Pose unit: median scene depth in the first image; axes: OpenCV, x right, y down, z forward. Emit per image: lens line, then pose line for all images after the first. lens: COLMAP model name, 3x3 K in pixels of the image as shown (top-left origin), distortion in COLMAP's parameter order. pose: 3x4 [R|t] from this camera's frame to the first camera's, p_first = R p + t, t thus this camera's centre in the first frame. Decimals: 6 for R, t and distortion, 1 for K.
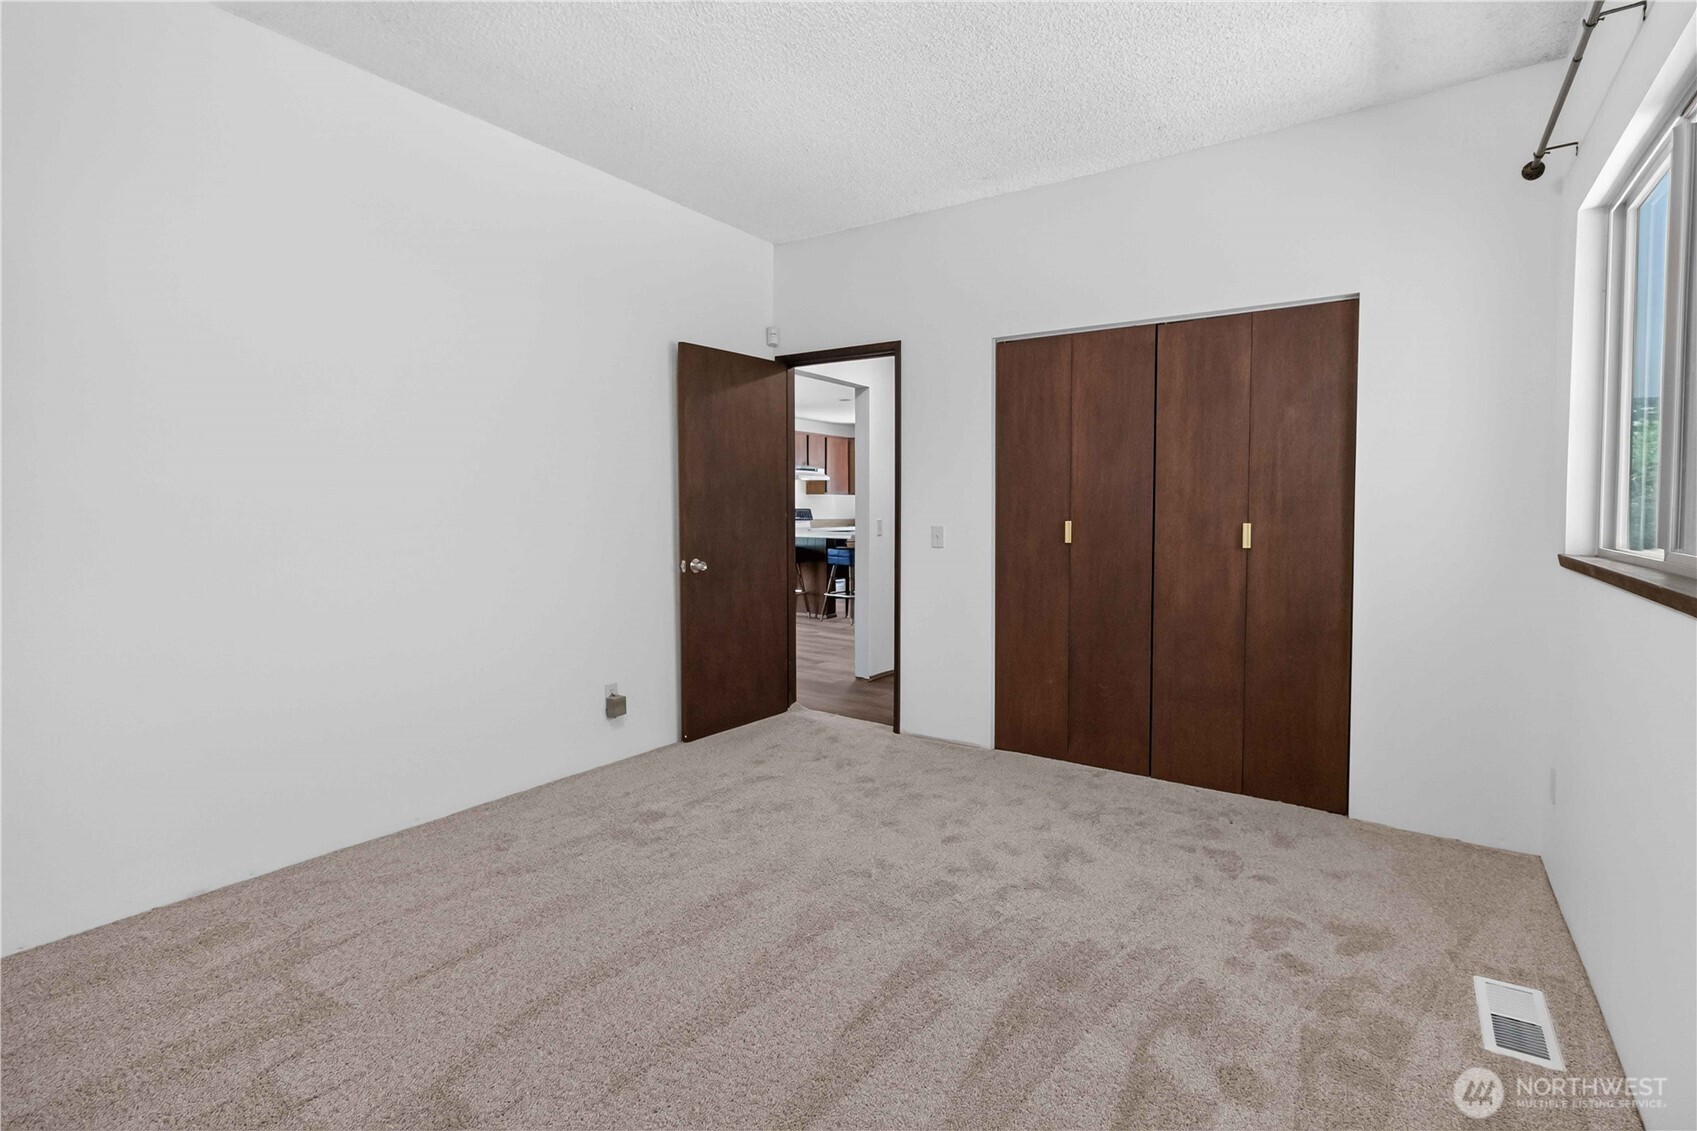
lens RADIAL K [[769.6, 0, 857.0], [0, 769.6, 537.2], [0, 0, 1]] dist [-0.002794, 0.009611]
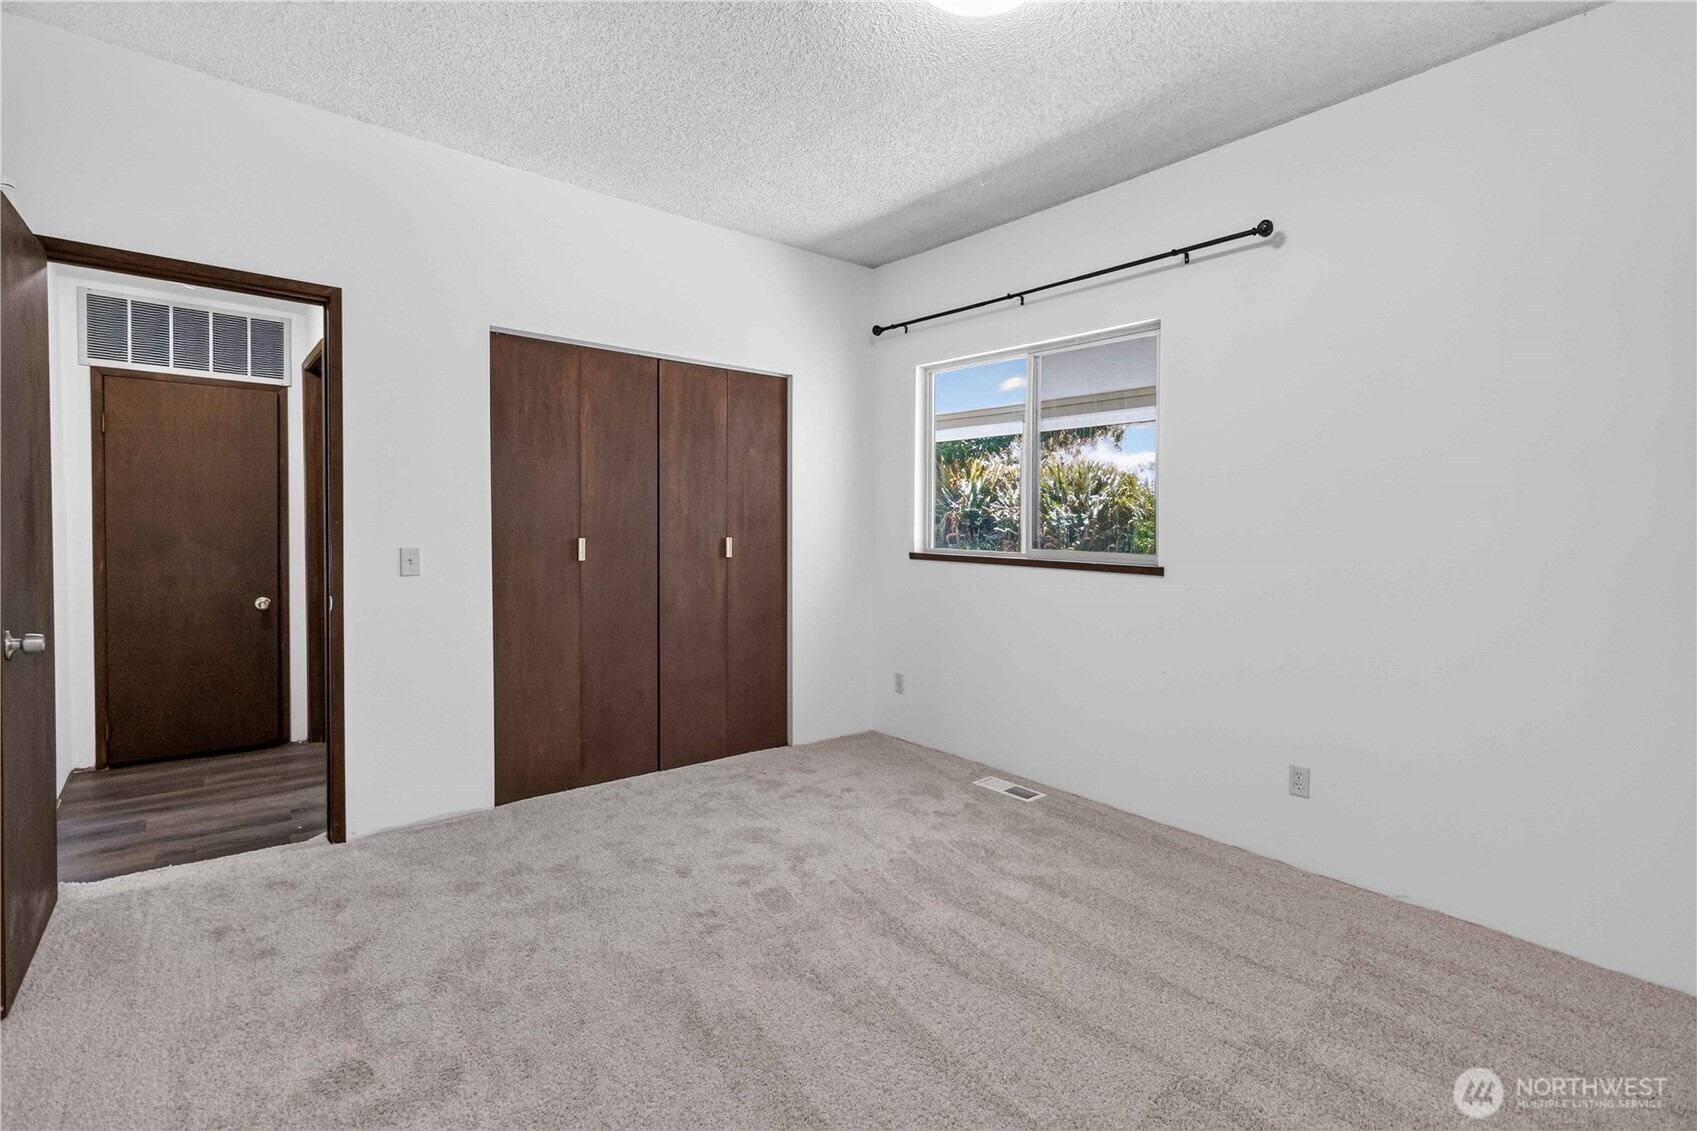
lens RADIAL K [[794.9, 0, 849.6], [0, 794.9, 530.7], [0, 0, 1]] dist [0.002997, 0.000273]
pose [[0.291453, -0.008697, 0.956546, -0.684695], [0.028807, 0.999585, 0.000311, -0.024172], [-0.956151, 0.027465, 0.291583, 0.449560]]
